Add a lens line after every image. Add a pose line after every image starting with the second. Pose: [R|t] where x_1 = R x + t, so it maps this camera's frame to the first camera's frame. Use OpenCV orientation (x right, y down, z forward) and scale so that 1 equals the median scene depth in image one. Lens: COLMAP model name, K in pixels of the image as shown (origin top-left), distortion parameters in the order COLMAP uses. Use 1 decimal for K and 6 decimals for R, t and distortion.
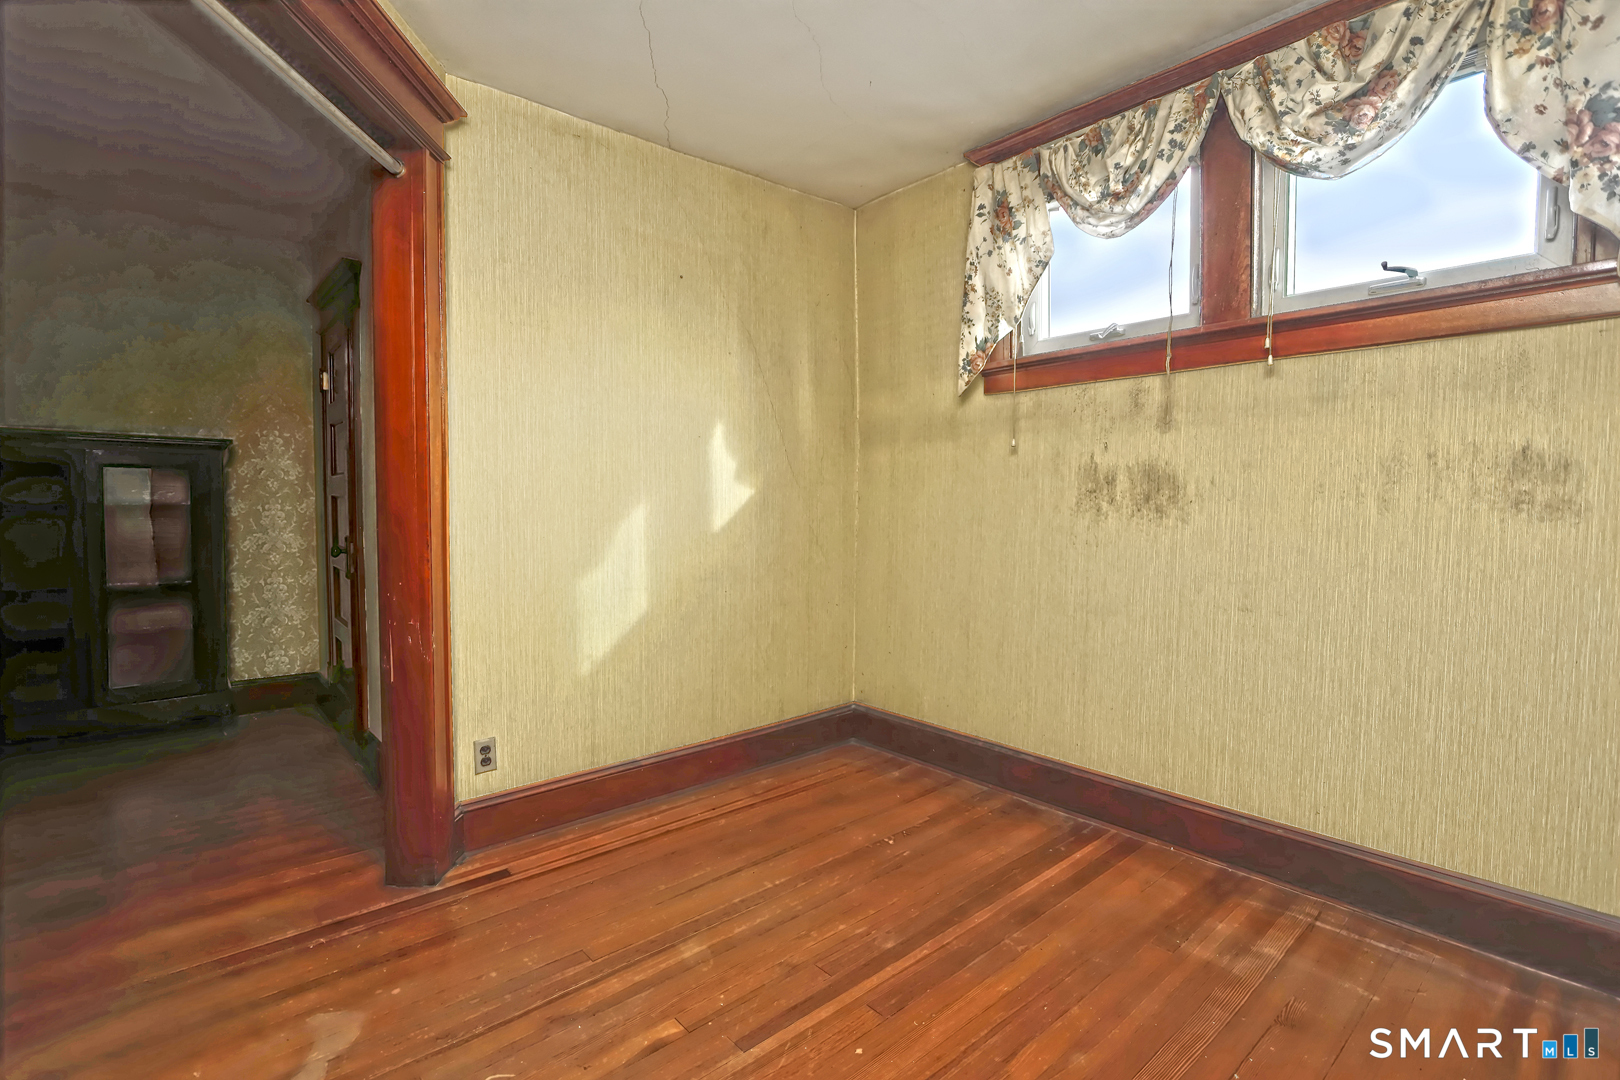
lens RADIAL K [[736.8, 0, 807.3], [0, 736.8, 530.6], [0, 0, 1]] dist [-0.009111, 0.000021]
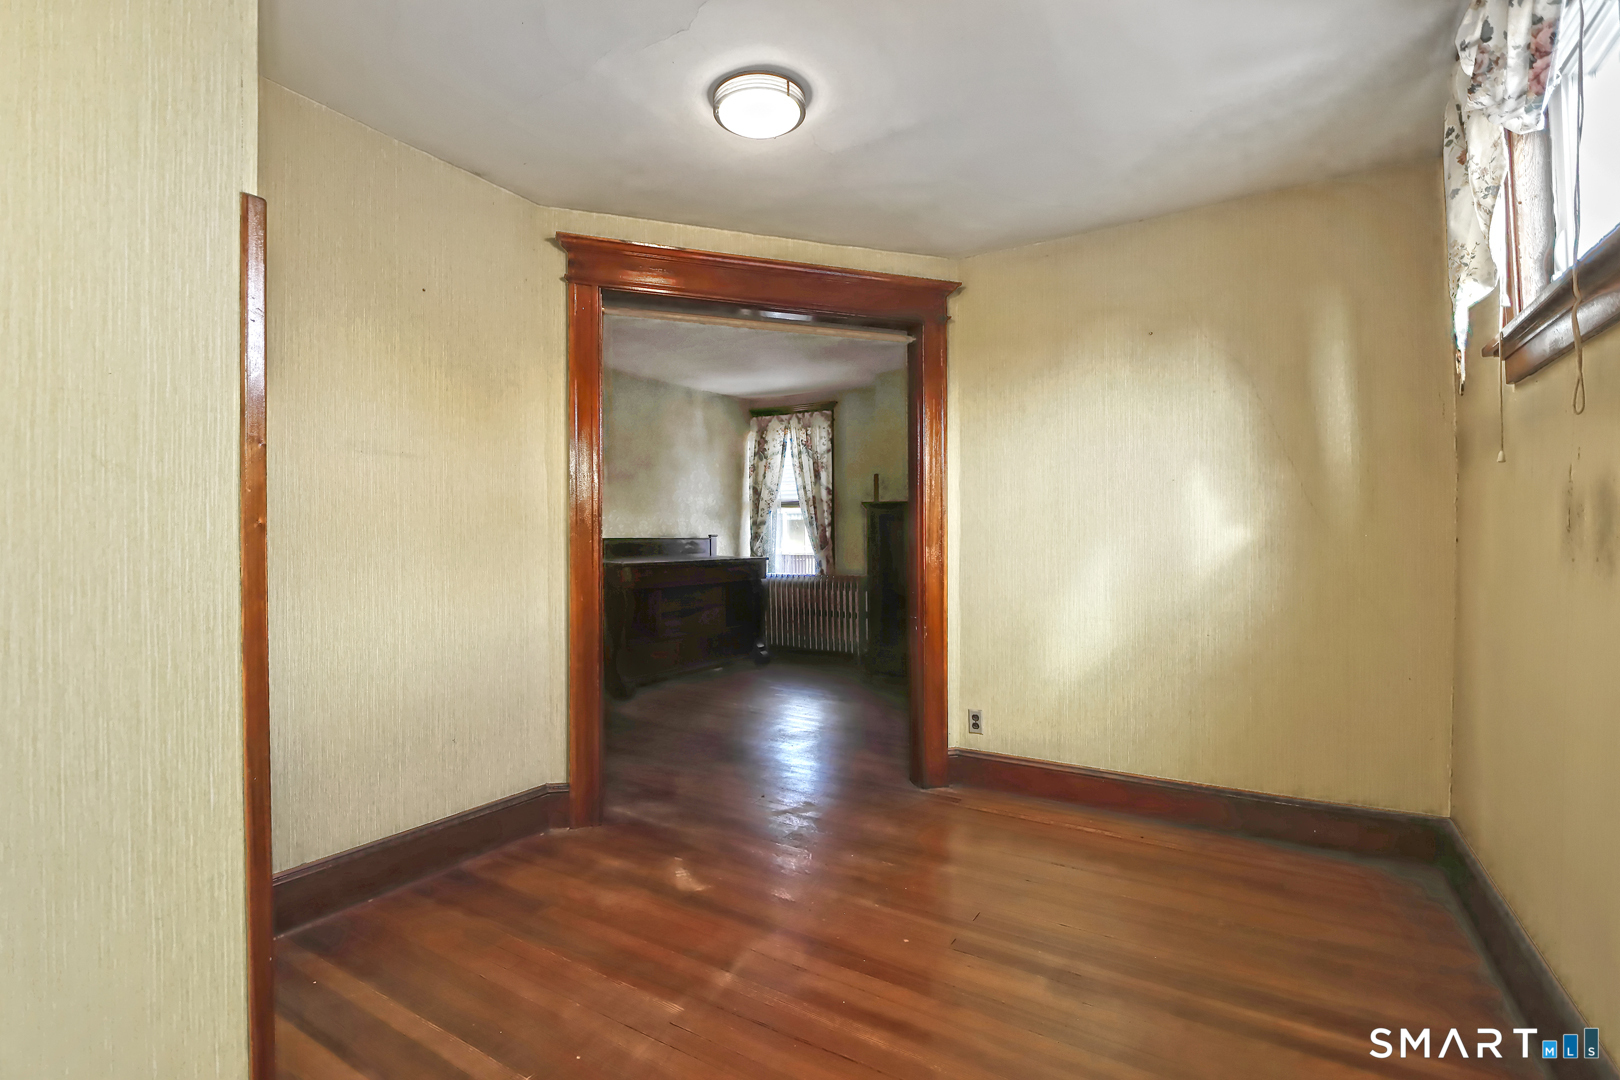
lens RADIAL K [[736.8, 0, 806.8], [0, 736.8, 539.5], [0, 0, 1]] dist [-0.009111, 0.000021]
pose [[0.324571, -0.001594, -0.945860, 0.755112], [-0.043653, 0.998908, -0.016663, -0.005262], [0.944854, 0.046697, 0.324147, 0.208165]]
